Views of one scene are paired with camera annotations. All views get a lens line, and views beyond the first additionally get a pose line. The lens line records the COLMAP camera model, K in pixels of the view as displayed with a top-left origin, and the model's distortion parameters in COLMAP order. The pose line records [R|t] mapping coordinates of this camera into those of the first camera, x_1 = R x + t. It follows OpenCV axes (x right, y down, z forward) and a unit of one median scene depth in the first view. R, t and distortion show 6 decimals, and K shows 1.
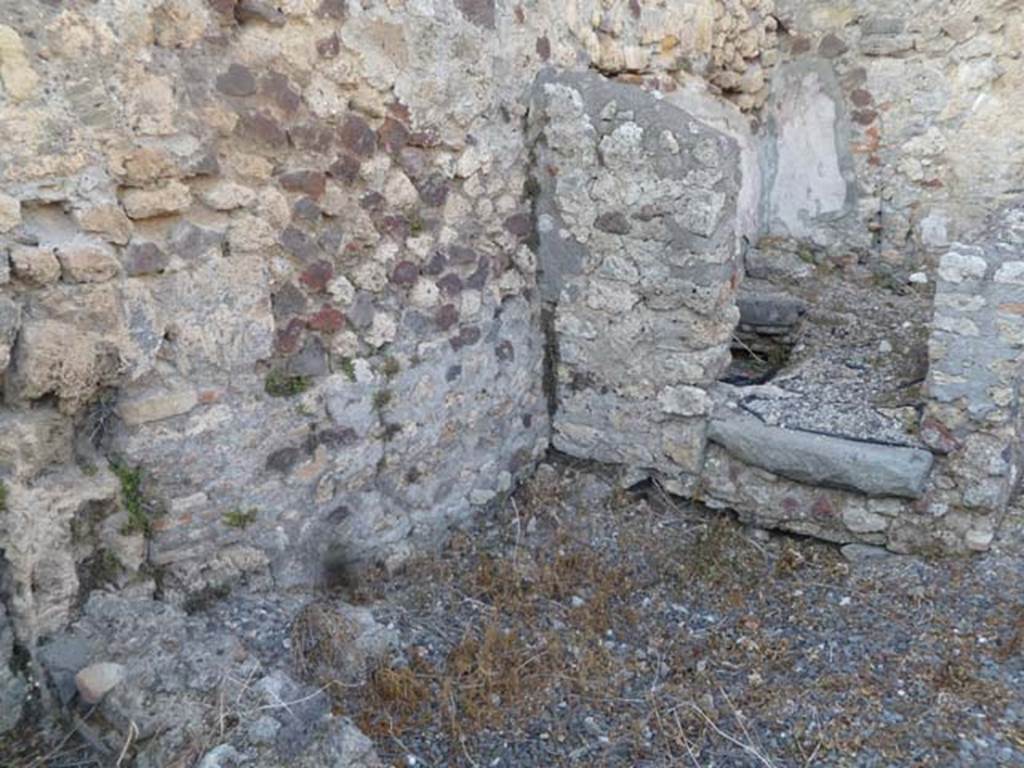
lens RADIAL K [[885.4, 0, 513.1], [0, 885.4, 384.7], [0, 0, 1]] dist [-0.063085, 0.019234]
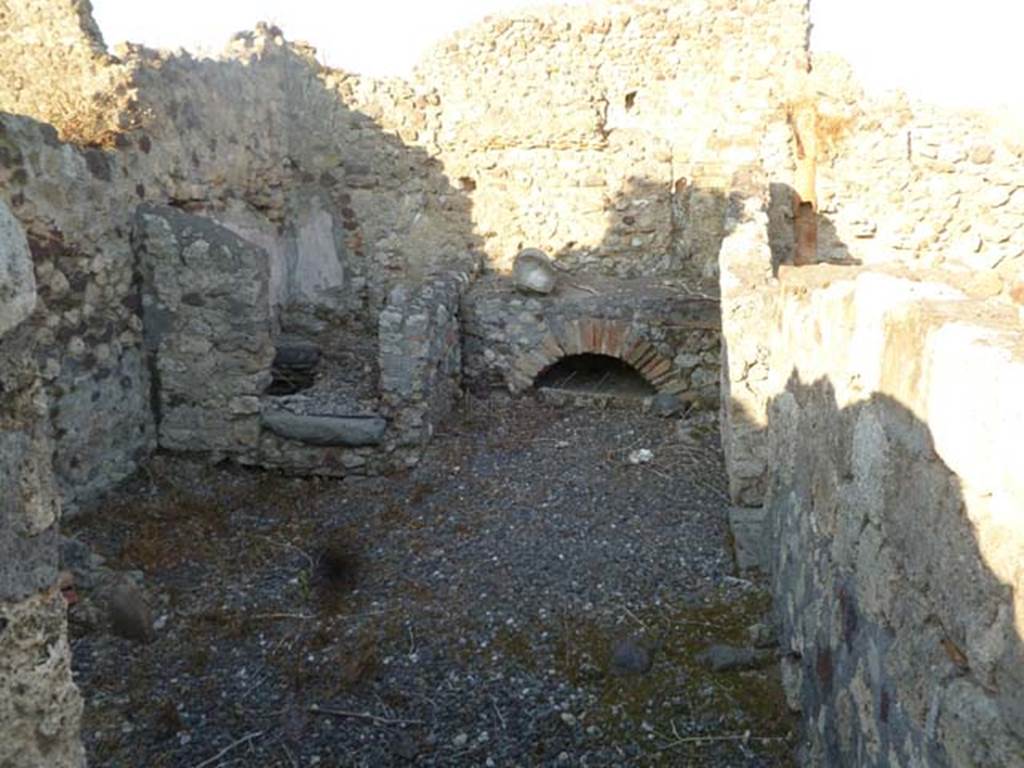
lens RADIAL K [[885.4, 0, 506.4], [0, 885.4, 381.5], [0, 0, 1]] dist [-0.063085, 0.019234]
pose [[0.881626, -0.058957, 0.468252, -0.146863], [0.093784, 0.994265, -0.051389, 0.106262], [-0.462537, 0.089221, 0.882099, -0.691107]]
